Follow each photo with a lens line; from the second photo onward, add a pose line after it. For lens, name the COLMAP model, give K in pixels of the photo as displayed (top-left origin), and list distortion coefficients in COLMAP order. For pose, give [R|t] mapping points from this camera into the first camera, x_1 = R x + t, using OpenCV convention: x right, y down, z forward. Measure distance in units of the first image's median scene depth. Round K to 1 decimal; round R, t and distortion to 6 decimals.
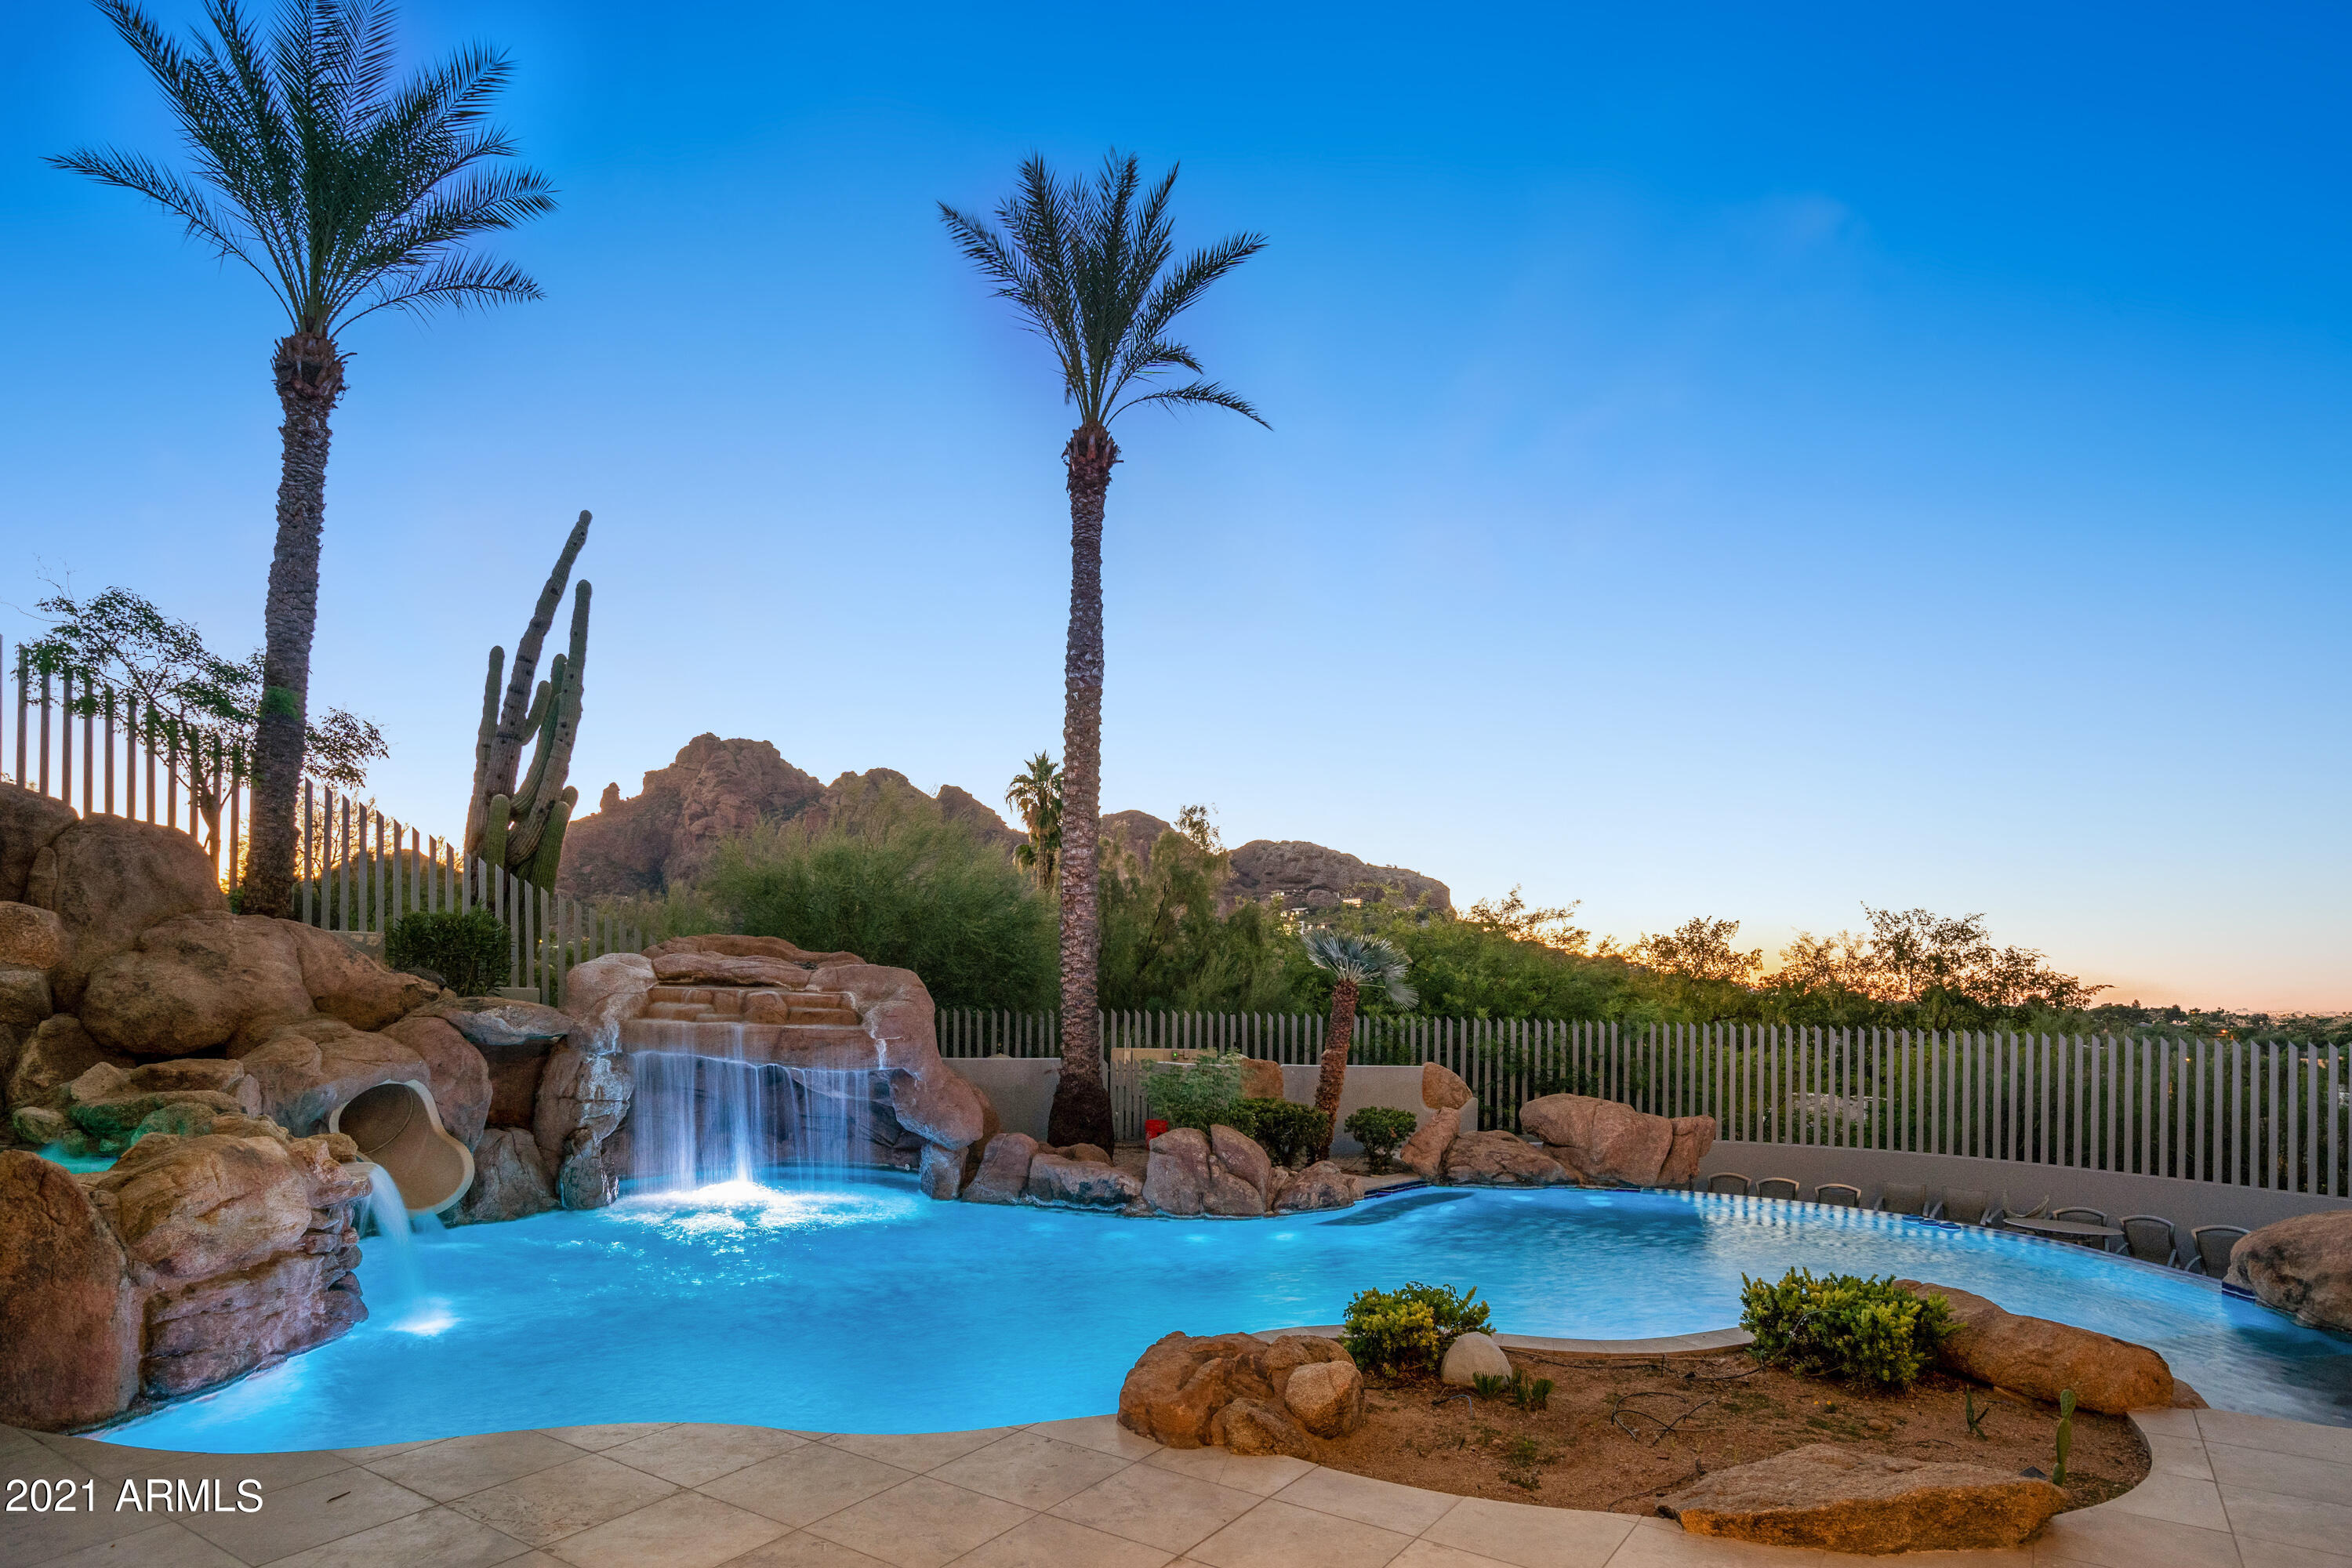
lens RADIAL K [[1330.7, 0, 1174.8], [0, 1330.7, 983.9], [0, 0, 1]] dist [0.005975, -0.000721]
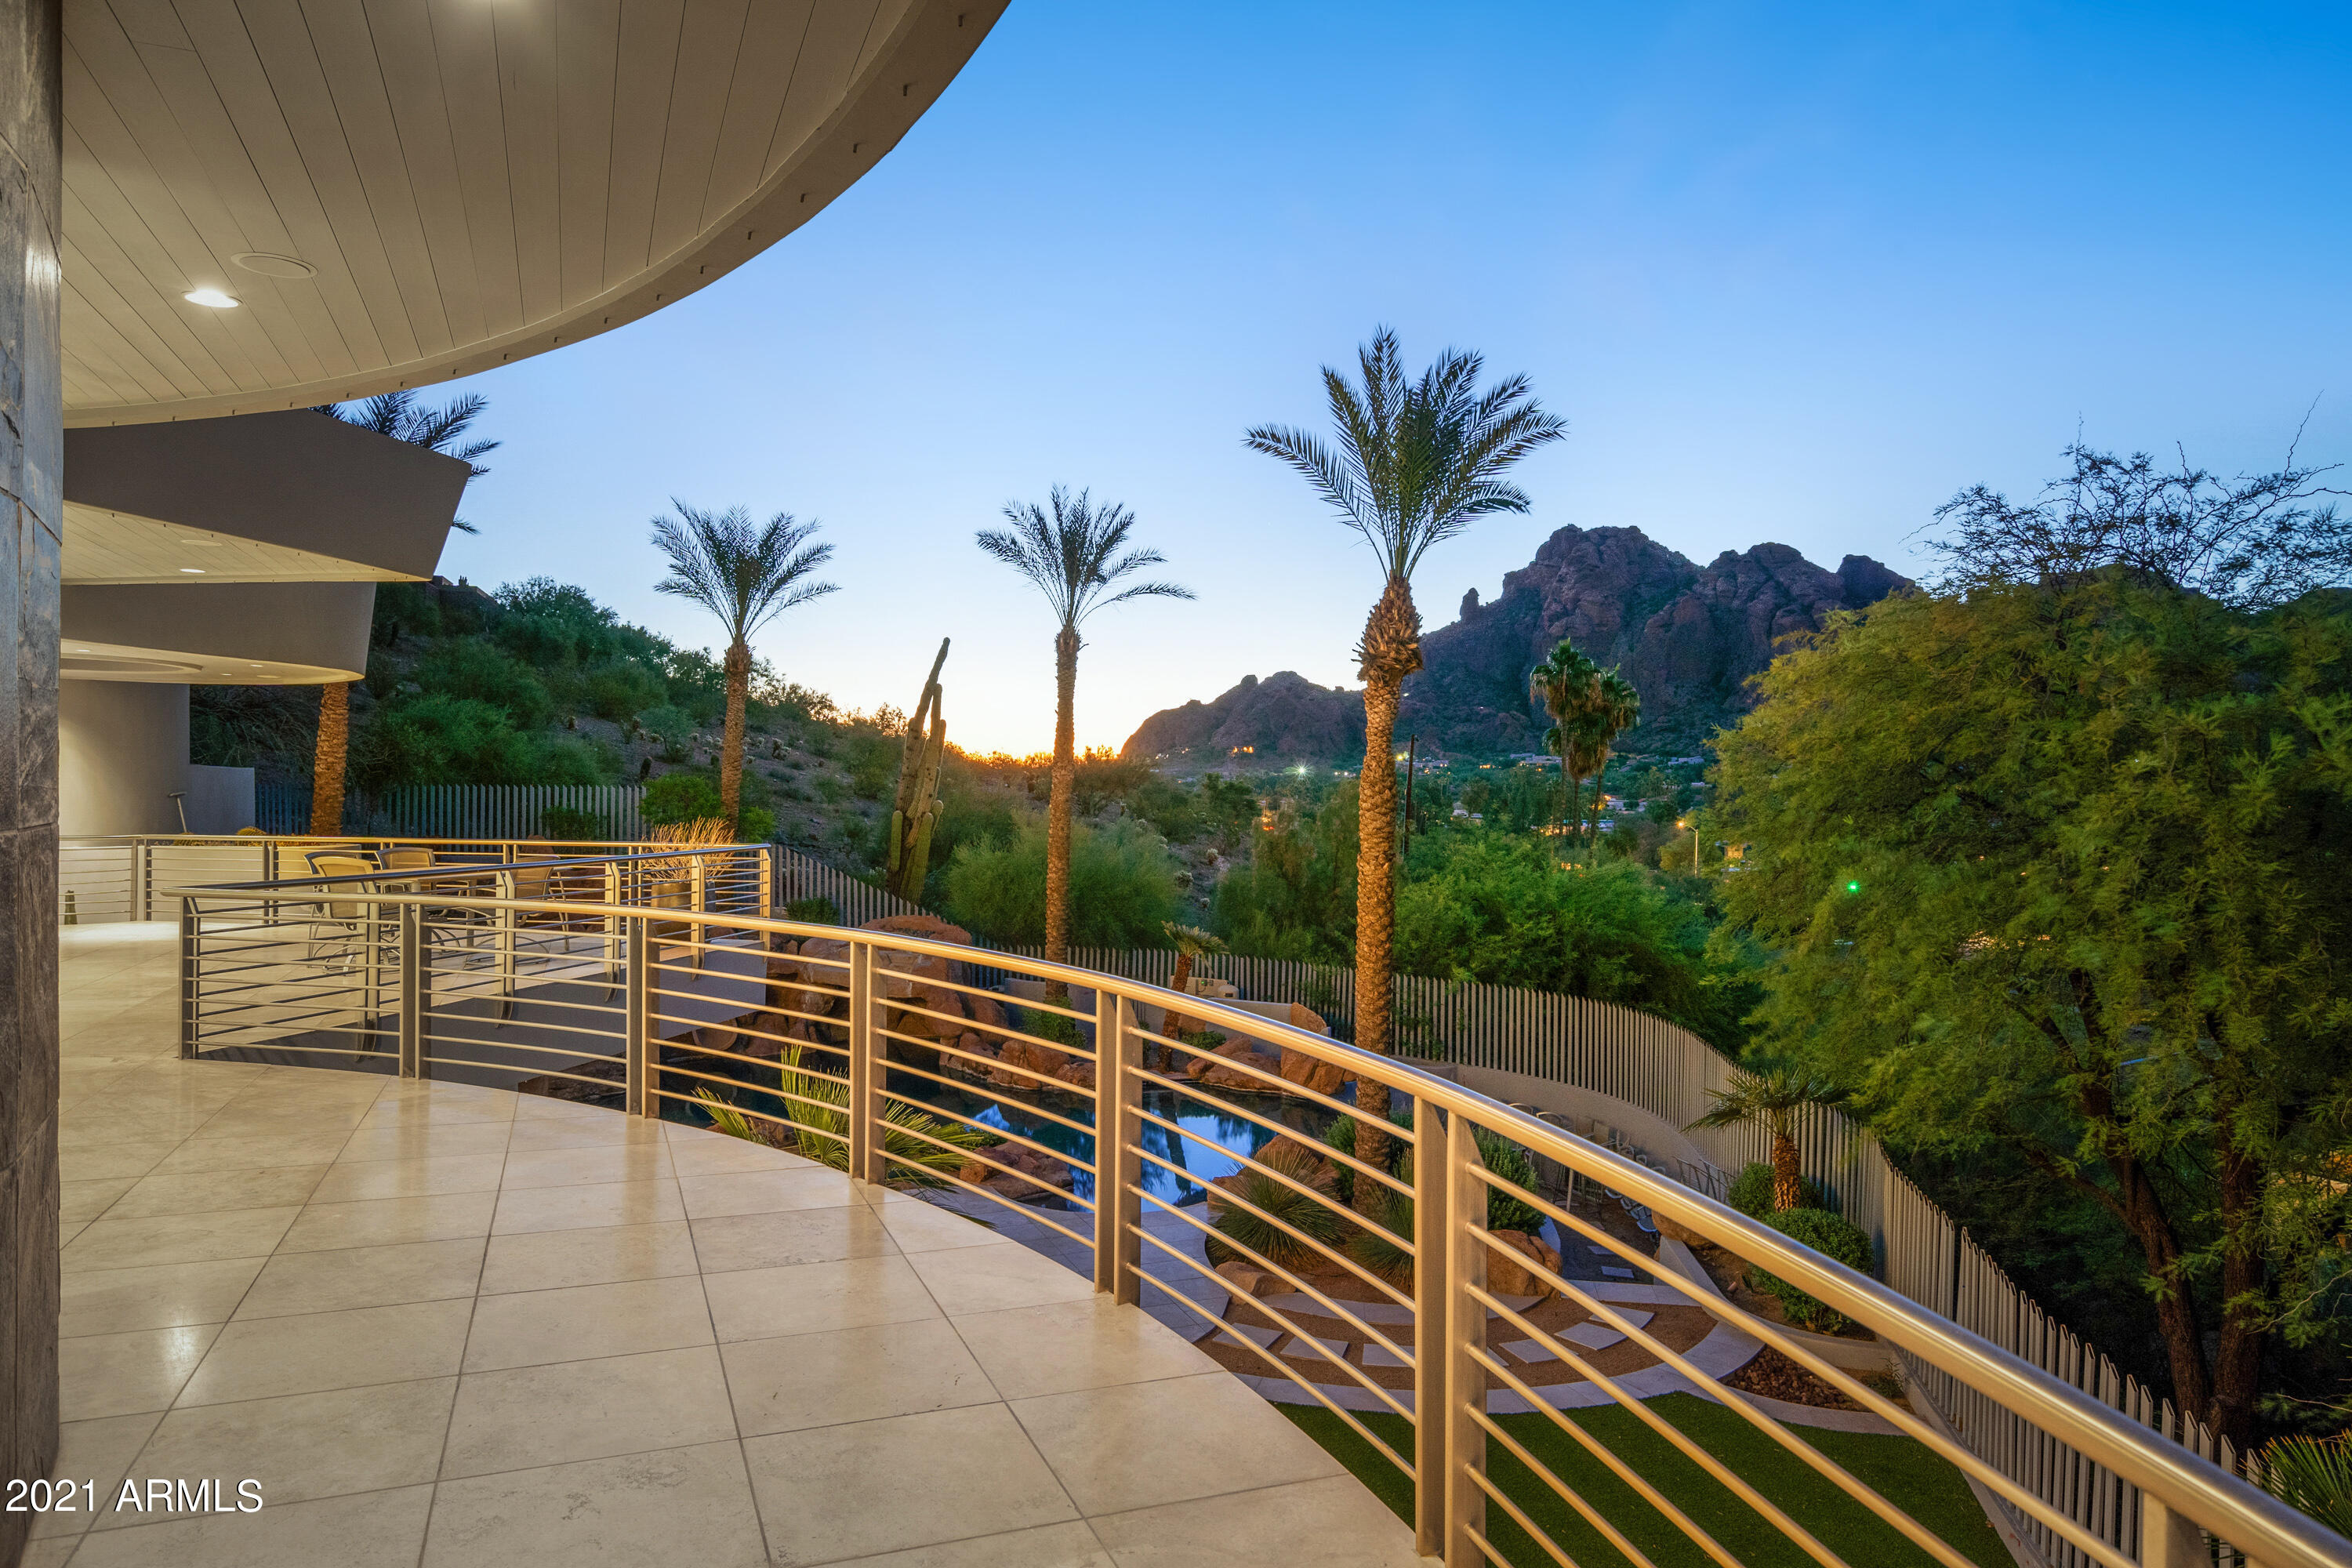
lens RADIAL K [[1506.3, 0, 1176.3], [0, 1506.3, 793.6], [0, 0, 1]] dist [0.011602, 0.001705]
pose [[0.820687, -0.009051, -0.571306, 1.289492], [0.009508, 0.999952, -0.002183, -0.214690], [0.571299, -0.003641, 0.820734, -0.593118]]
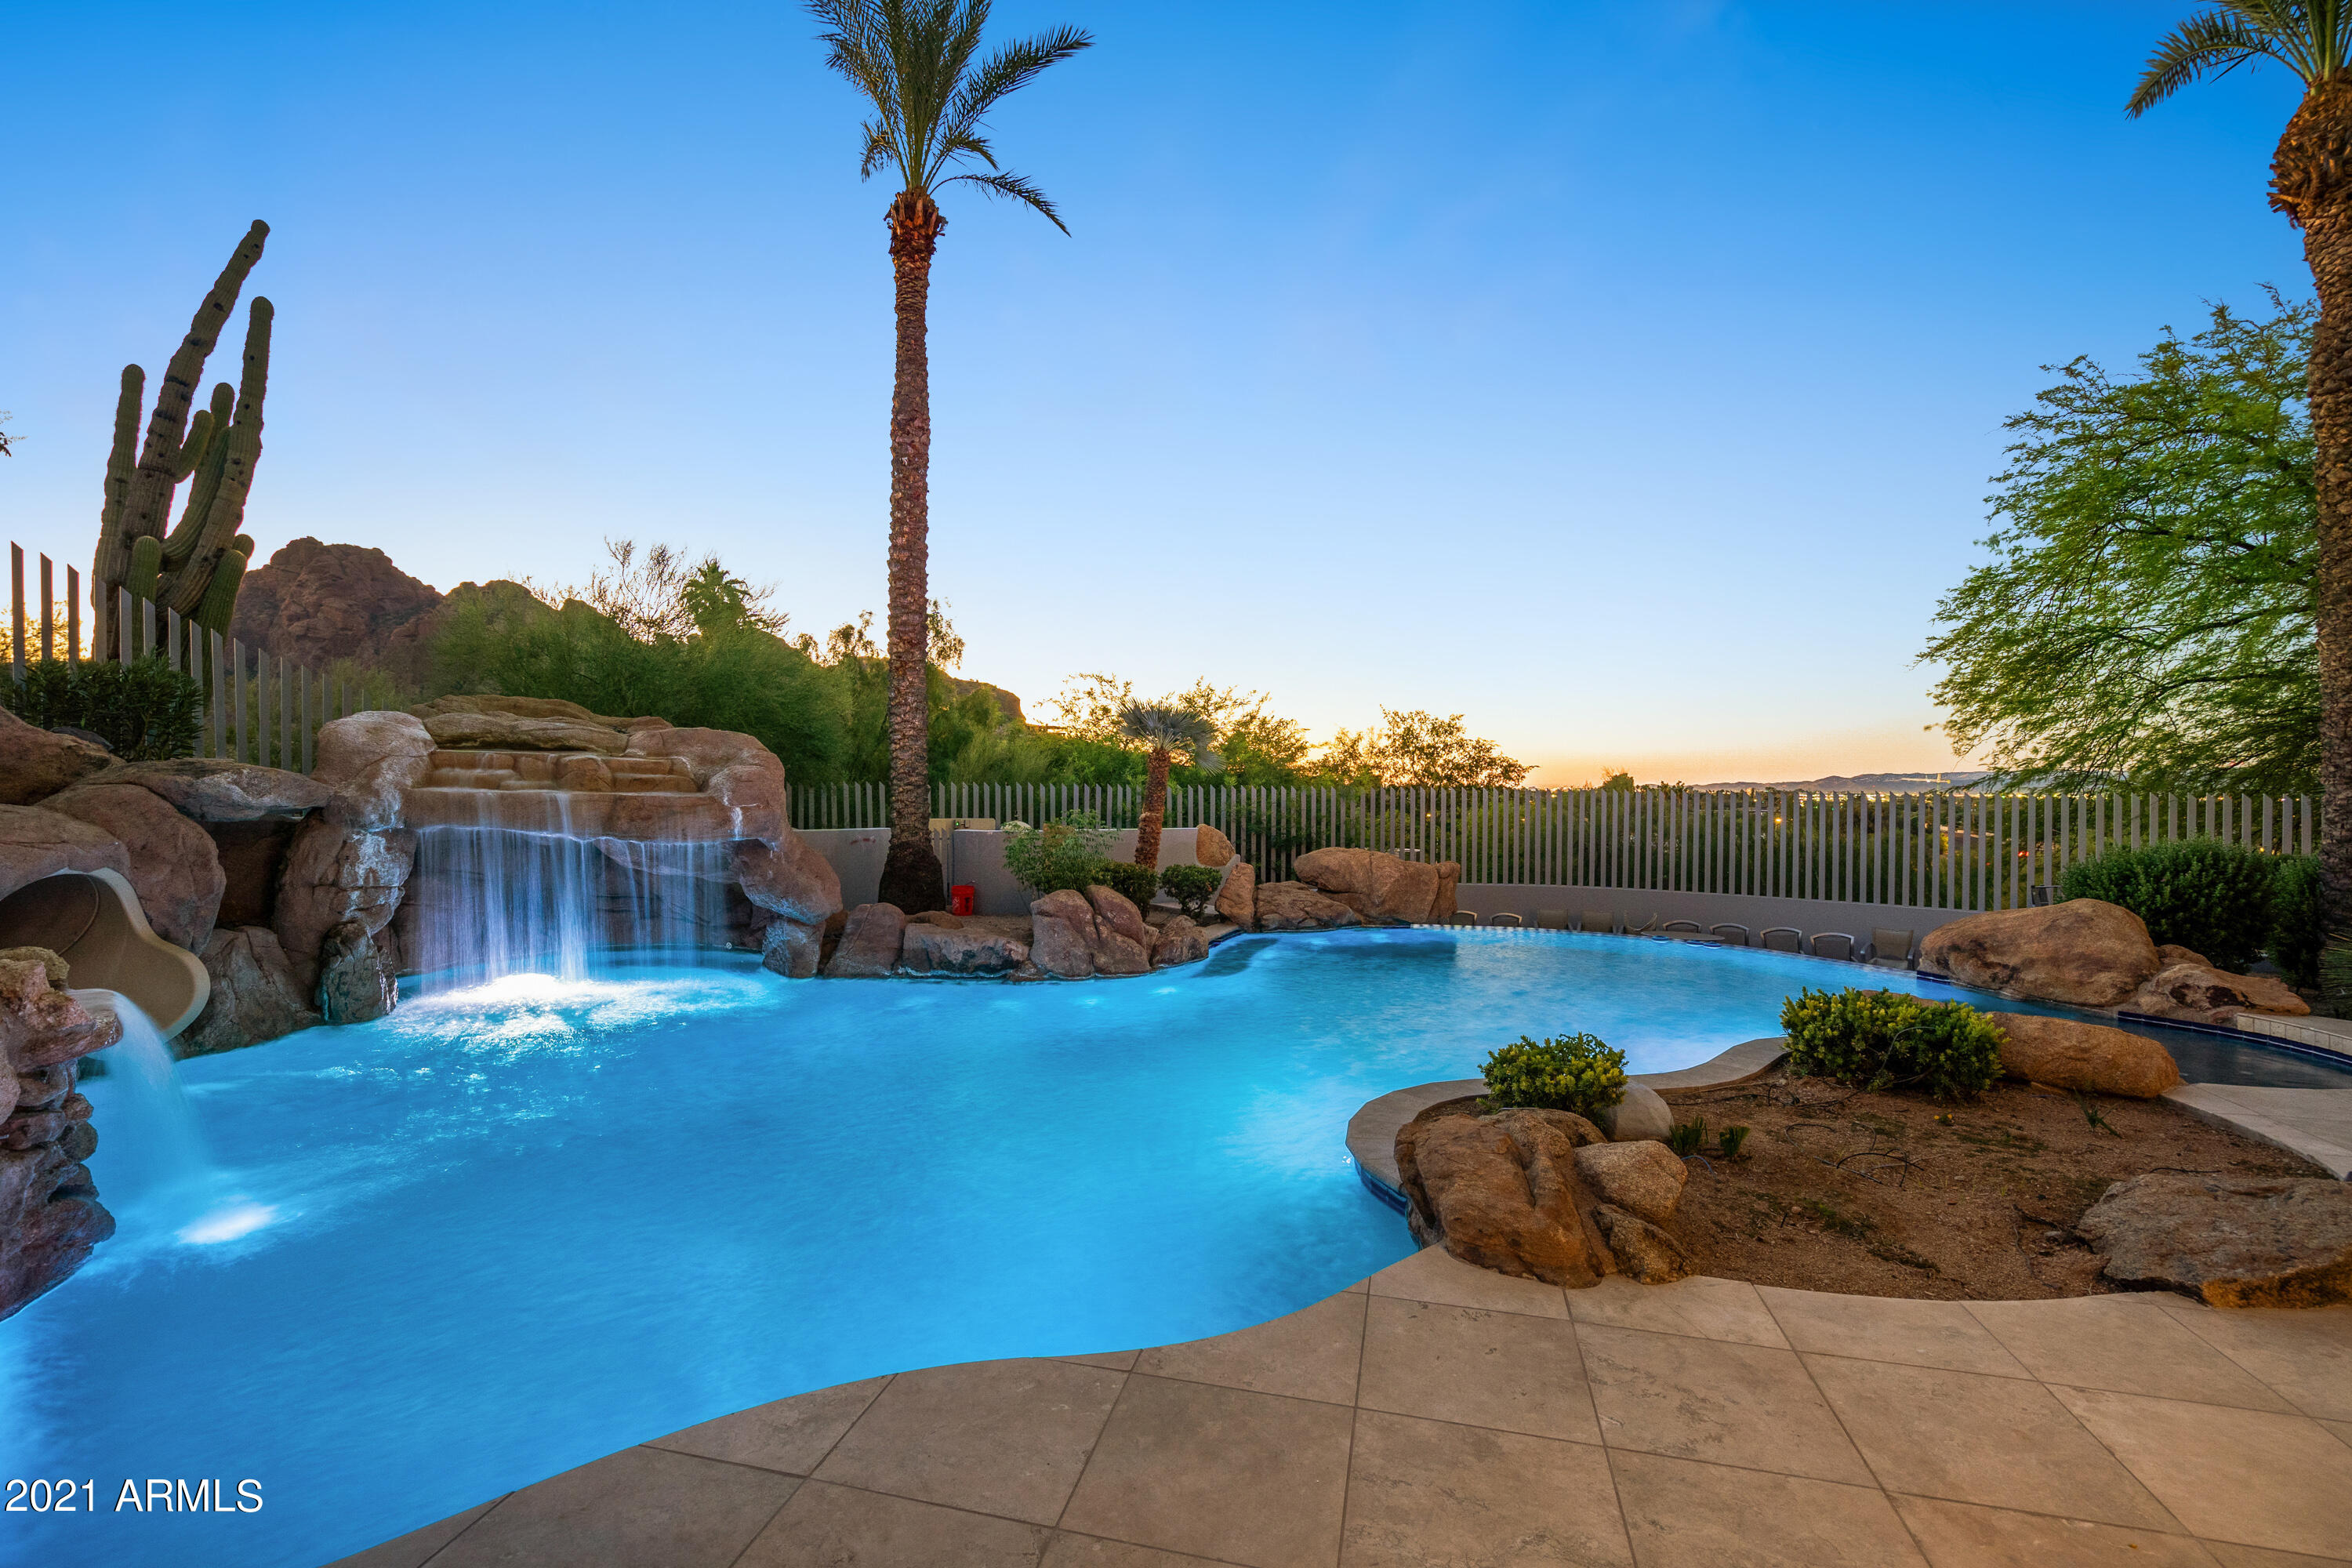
lens RADIAL K [[1059.9, 0, 1167.1], [0, 1059.9, 786.3], [0, 0, 1]] dist [-0.002911, 0.001525]
pose [[0.941610, -0.011483, 0.336509, -0.167423], [0.008042, 0.999900, 0.011619, 0.019400], [-0.336608, -0.008235, 0.941609, 0.198485]]
